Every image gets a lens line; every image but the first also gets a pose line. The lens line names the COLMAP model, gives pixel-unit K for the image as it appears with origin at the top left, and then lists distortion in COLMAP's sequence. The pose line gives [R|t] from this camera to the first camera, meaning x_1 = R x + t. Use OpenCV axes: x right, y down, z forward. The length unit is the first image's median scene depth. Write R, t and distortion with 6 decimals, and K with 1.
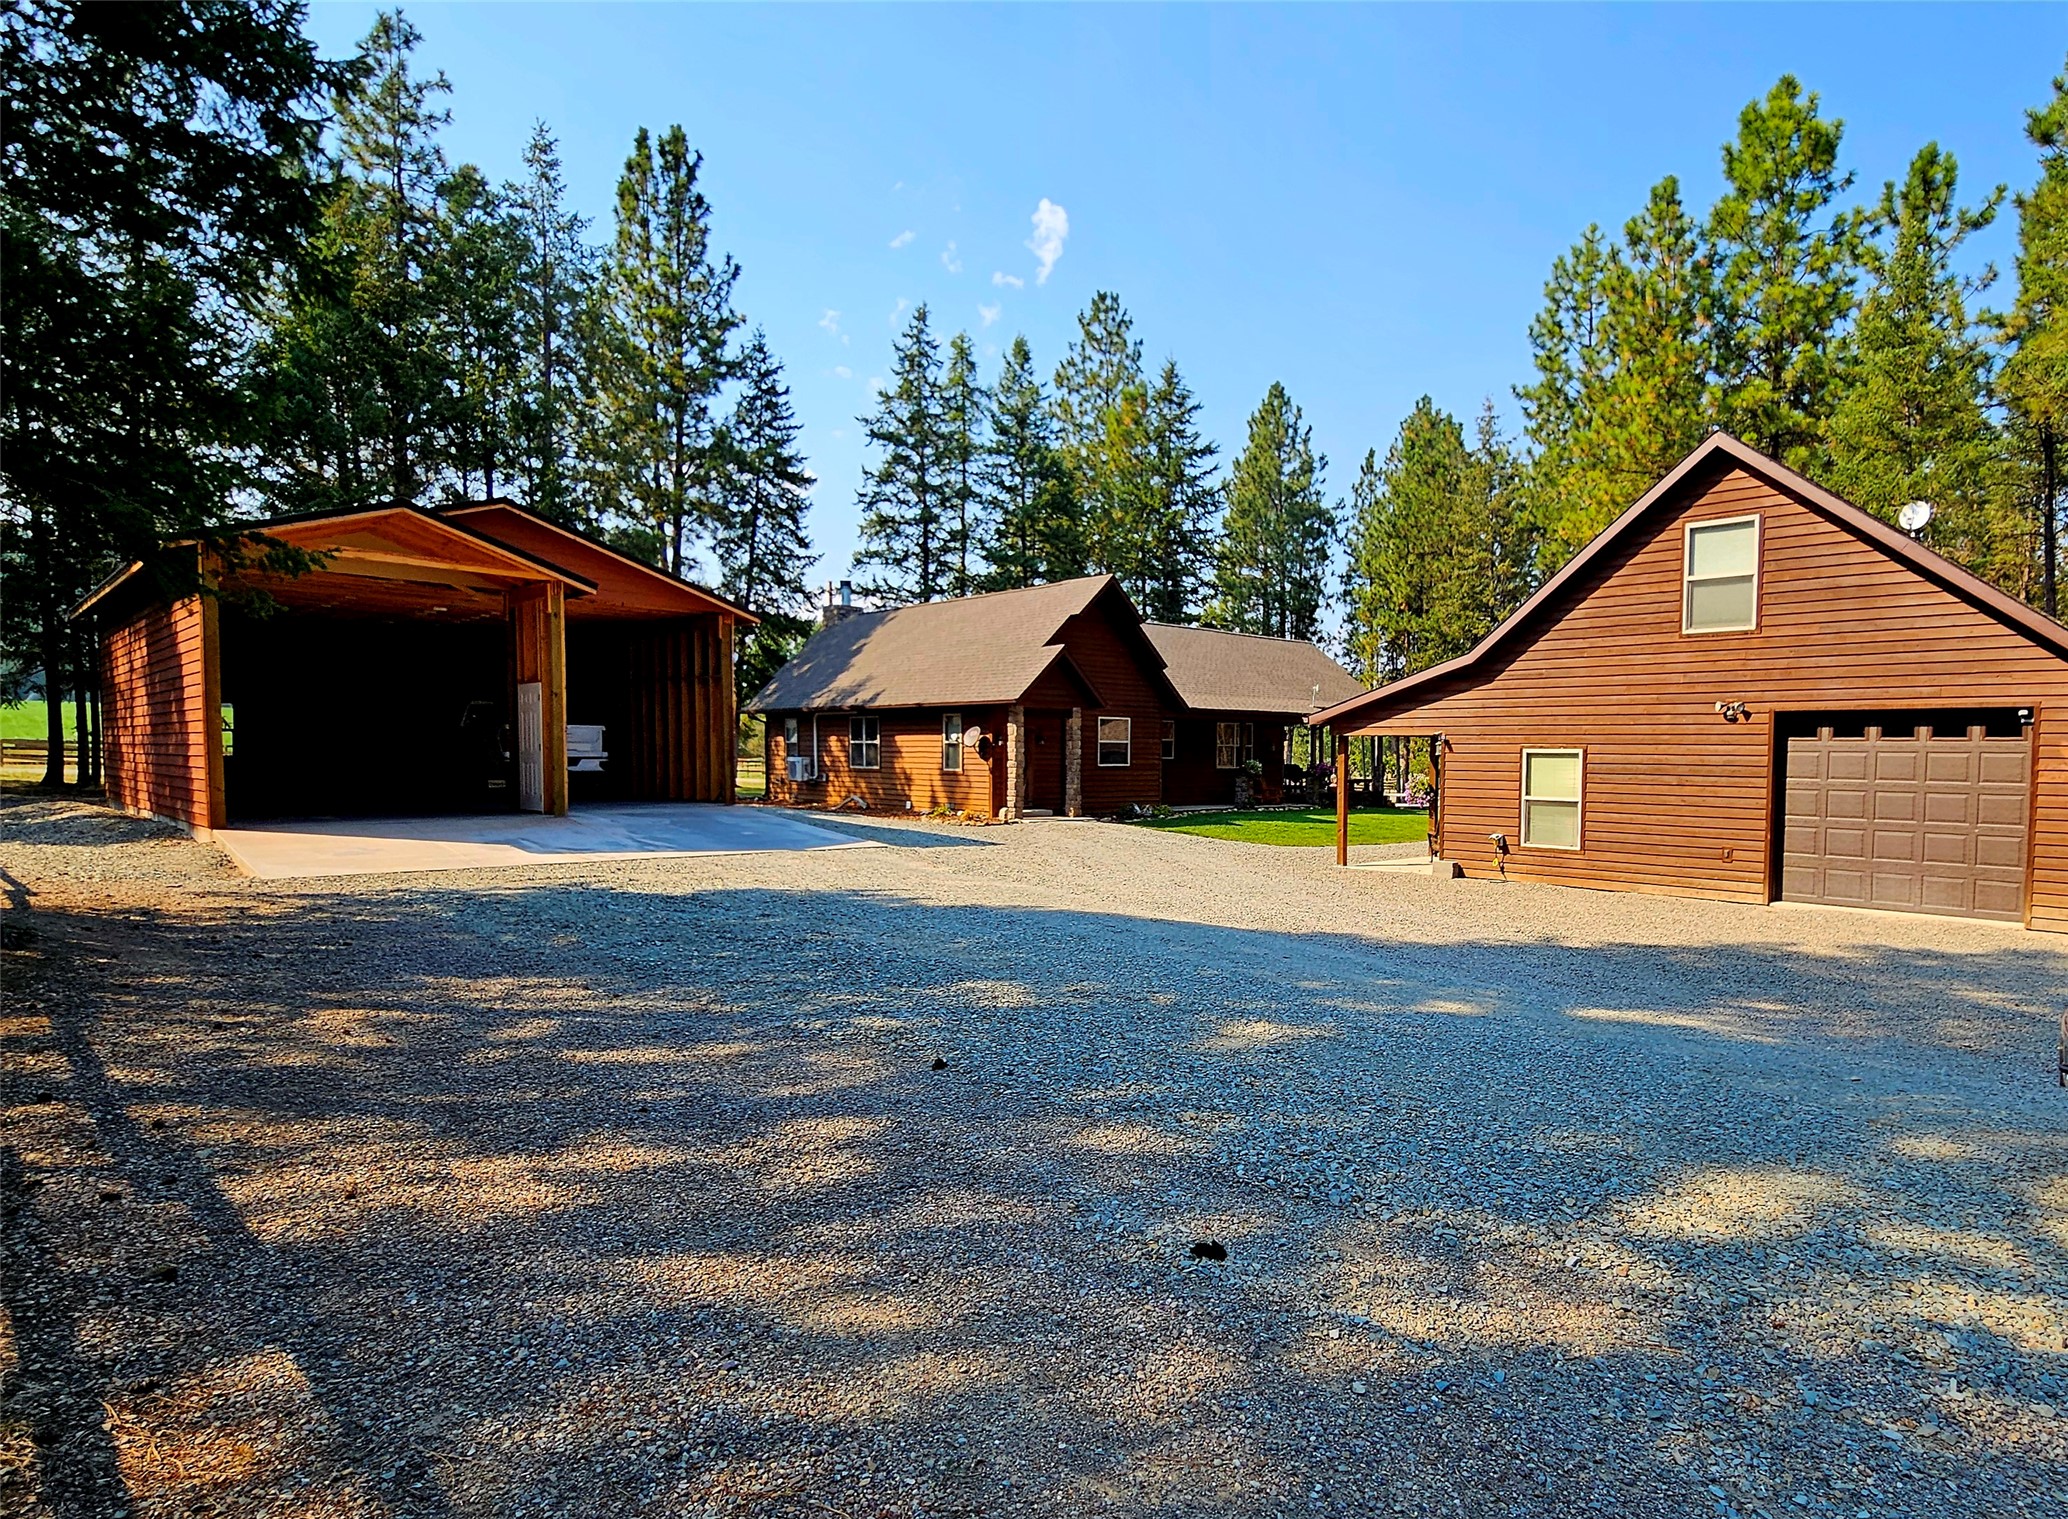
lens RADIAL K [[987.5, 0, 1037.8], [0, 987.5, 764.8], [0, 0, 1]] dist [-0.005798, -0.000940]
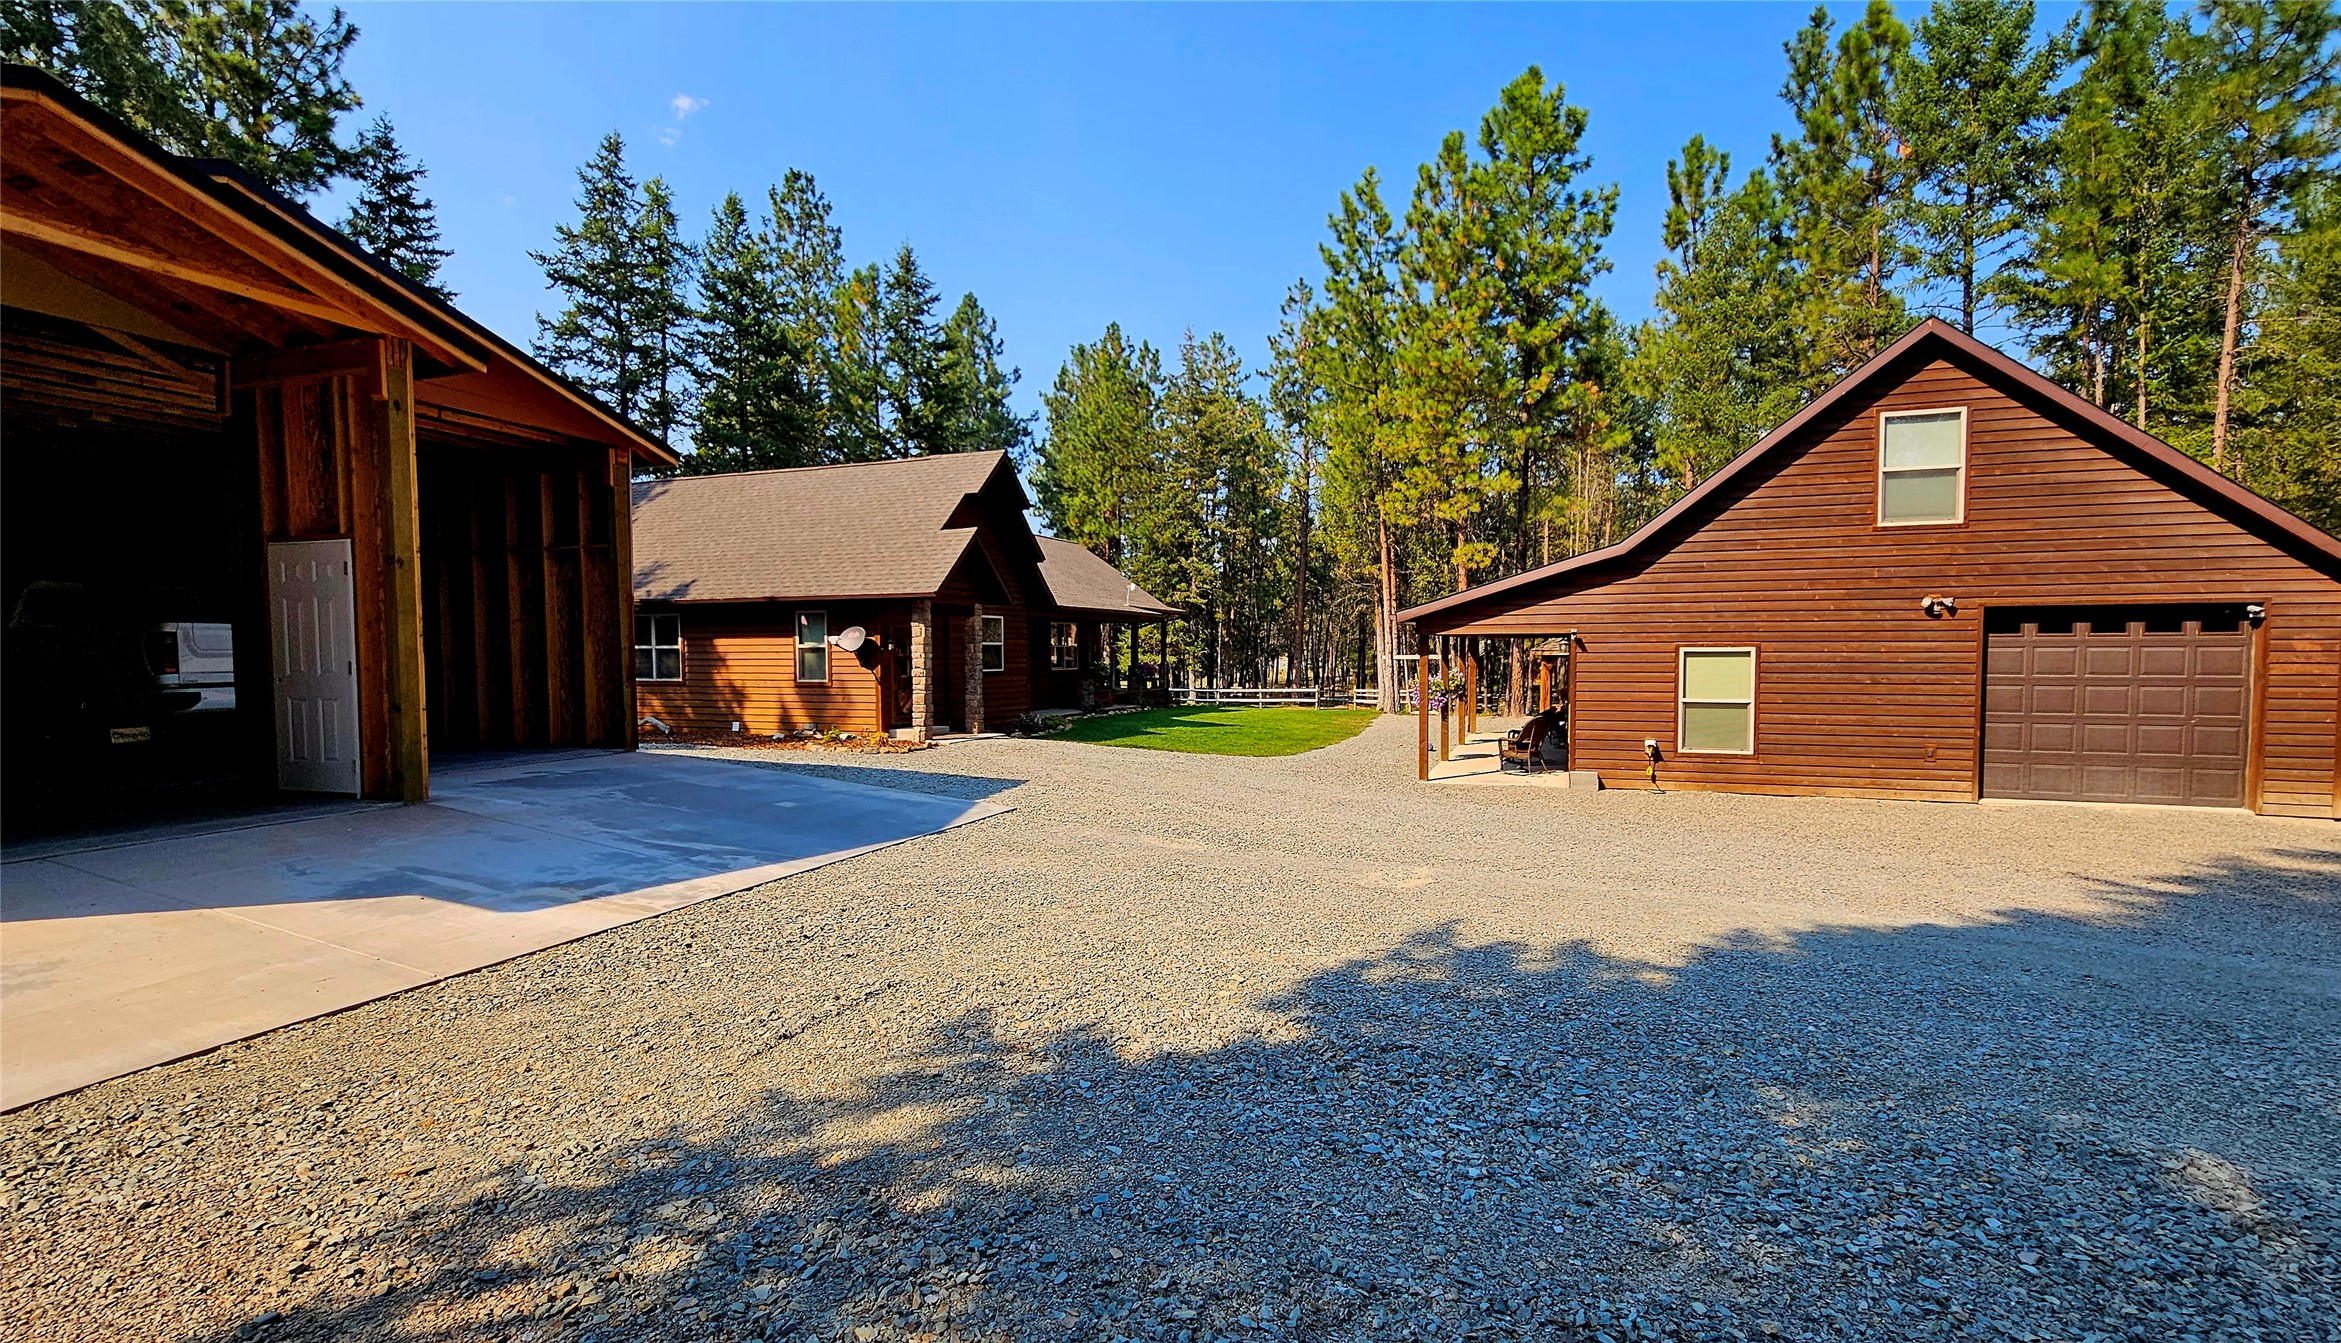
lens RADIAL K [[965.4, 0, 1167.0], [0, 965.4, 663.3], [0, 0, 1]] dist [-0.002452, -0.000494]
pose [[0.908716, -0.019152, 0.416976, -0.124142], [0.019507, 0.999804, 0.003409, -0.005294], [-0.416959, 0.005036, 0.908911, 0.143596]]
